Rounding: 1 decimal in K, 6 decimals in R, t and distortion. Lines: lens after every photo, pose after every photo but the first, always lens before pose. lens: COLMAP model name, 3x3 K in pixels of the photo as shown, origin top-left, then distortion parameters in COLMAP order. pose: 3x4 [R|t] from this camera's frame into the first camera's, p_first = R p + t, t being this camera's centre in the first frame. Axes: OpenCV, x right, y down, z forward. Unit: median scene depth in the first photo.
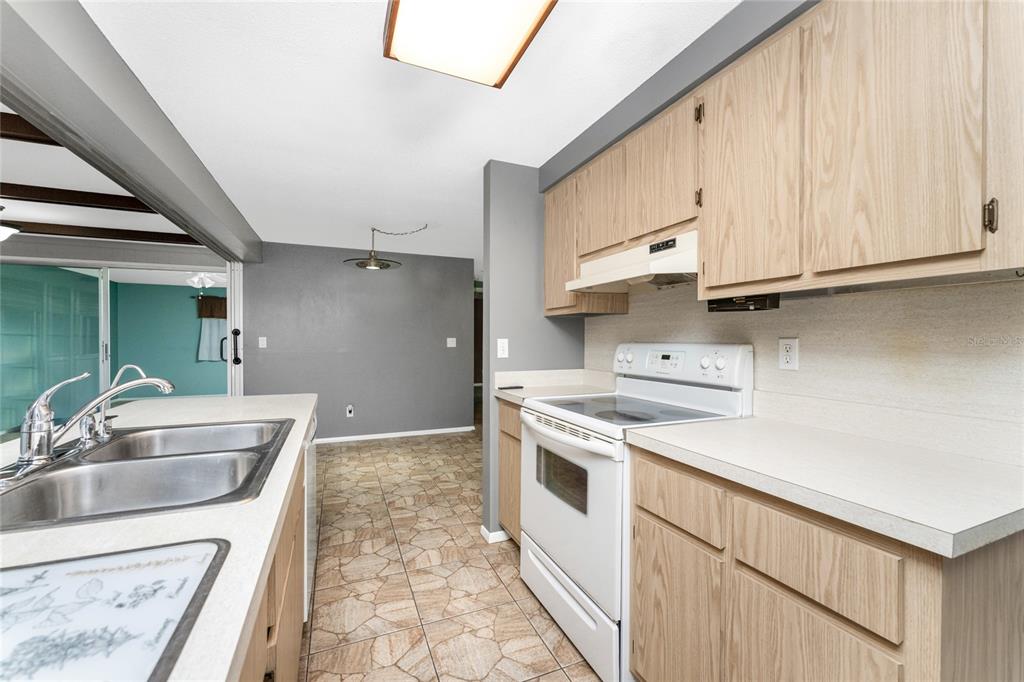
lens RADIAL K [[413.0, 0, 508.8], [0, 413.0, 341.6], [0, 0, 1]] dist [0.000915, 0.000072]
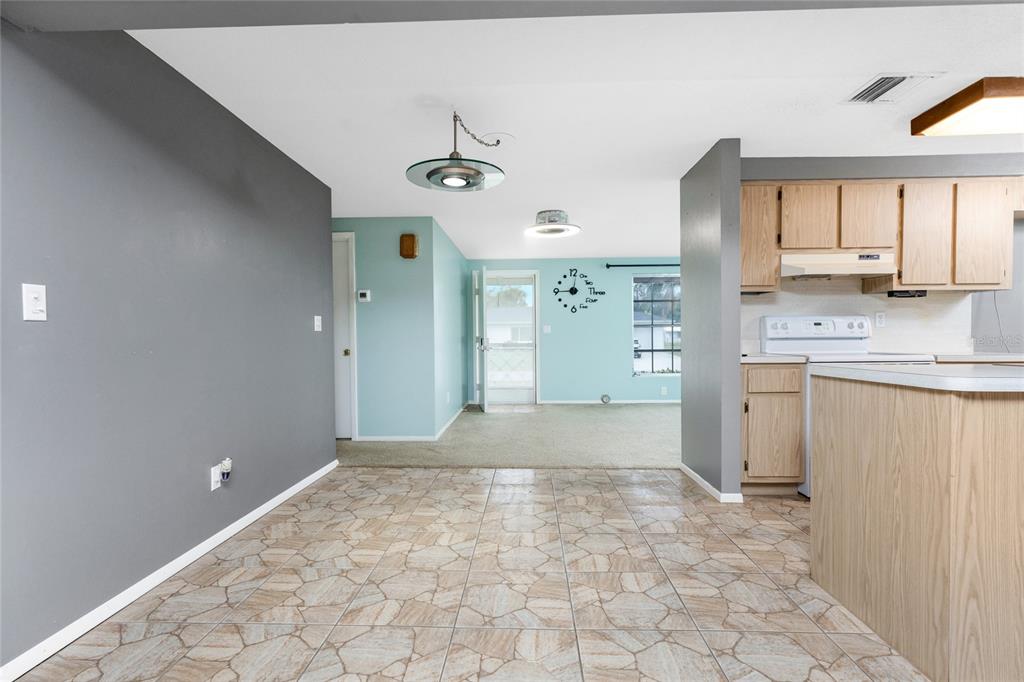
lens RADIAL K [[485.7, 0, 509.1], [0, 485.7, 344.2], [0, 0, 1]] dist [-0.000914, -0.000212]
pose [[0.417429, -0.014161, 0.908599, -1.538251], [0.014389, 0.999856, 0.008972, 0.069321], [-0.908595, 0.009329, 0.417573, 1.105213]]
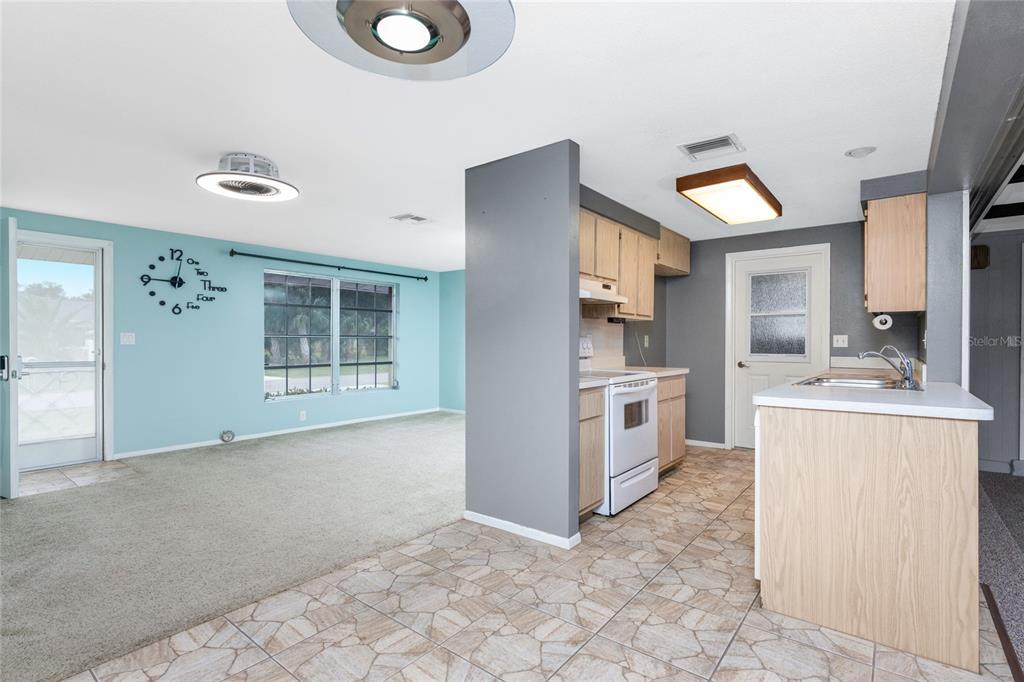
lens RADIAL K [[492.5, 0, 511.2], [0, 492.5, 340.0], [0, 0, 1]] dist [0.001769, -0.000183]
pose [[-0.488033, 0.002766, 0.872821, -1.059355], [0.004382, 0.999990, -0.000719, 0.016274], [-0.872814, 0.003474, -0.488041, 1.845810]]
